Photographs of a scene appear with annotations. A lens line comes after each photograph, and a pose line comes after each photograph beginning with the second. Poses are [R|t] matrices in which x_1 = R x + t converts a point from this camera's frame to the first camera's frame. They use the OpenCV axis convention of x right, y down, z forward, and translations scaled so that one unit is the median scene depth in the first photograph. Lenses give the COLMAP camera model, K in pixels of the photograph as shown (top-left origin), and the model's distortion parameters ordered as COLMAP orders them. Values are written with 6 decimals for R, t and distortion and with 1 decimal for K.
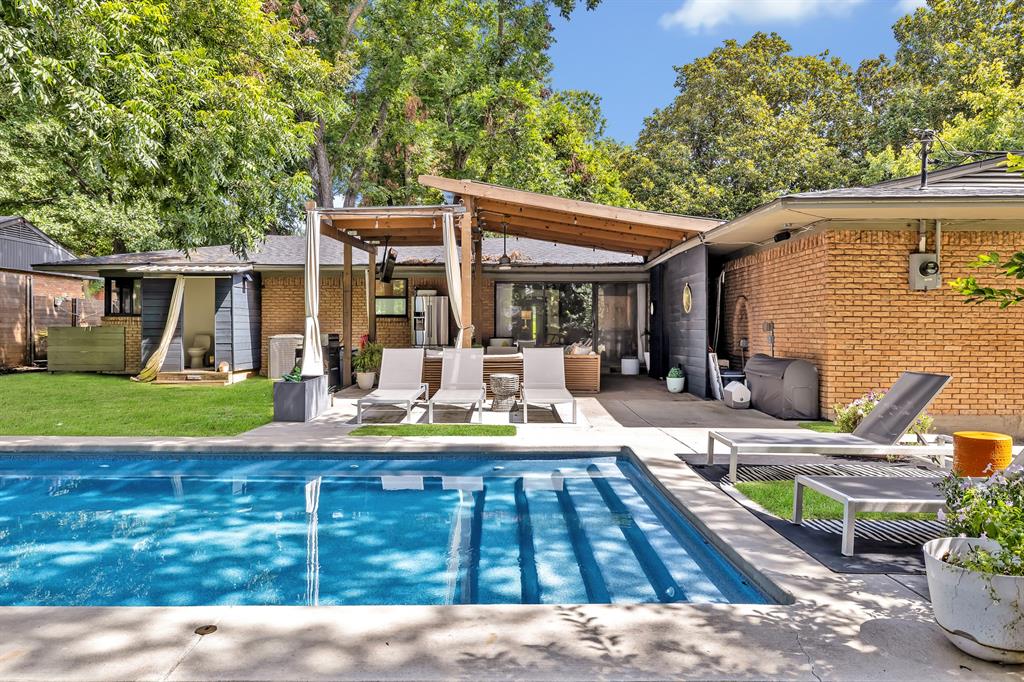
lens RADIAL K [[681.9, 0, 510.7], [0, 681.9, 339.0], [0, 0, 1]] dist [0.000488, 0.000964]
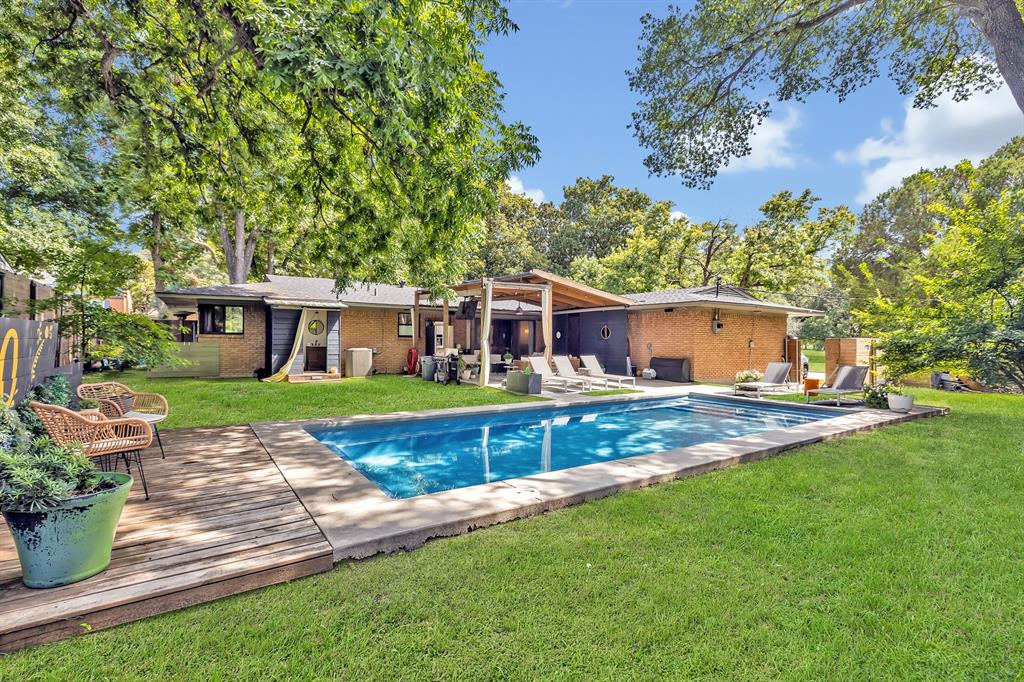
lens RADIAL K [[460.4, 0, 511.4], [0, 460.4, 341.5], [0, 0, 1]] dist [-0.005547, 0.001152]
pose [[0.826805, 0.003609, 0.562476, -0.937803], [0.000810, 0.999971, -0.007607, -0.019529], [-0.562487, 0.006746, 0.826778, -0.079464]]
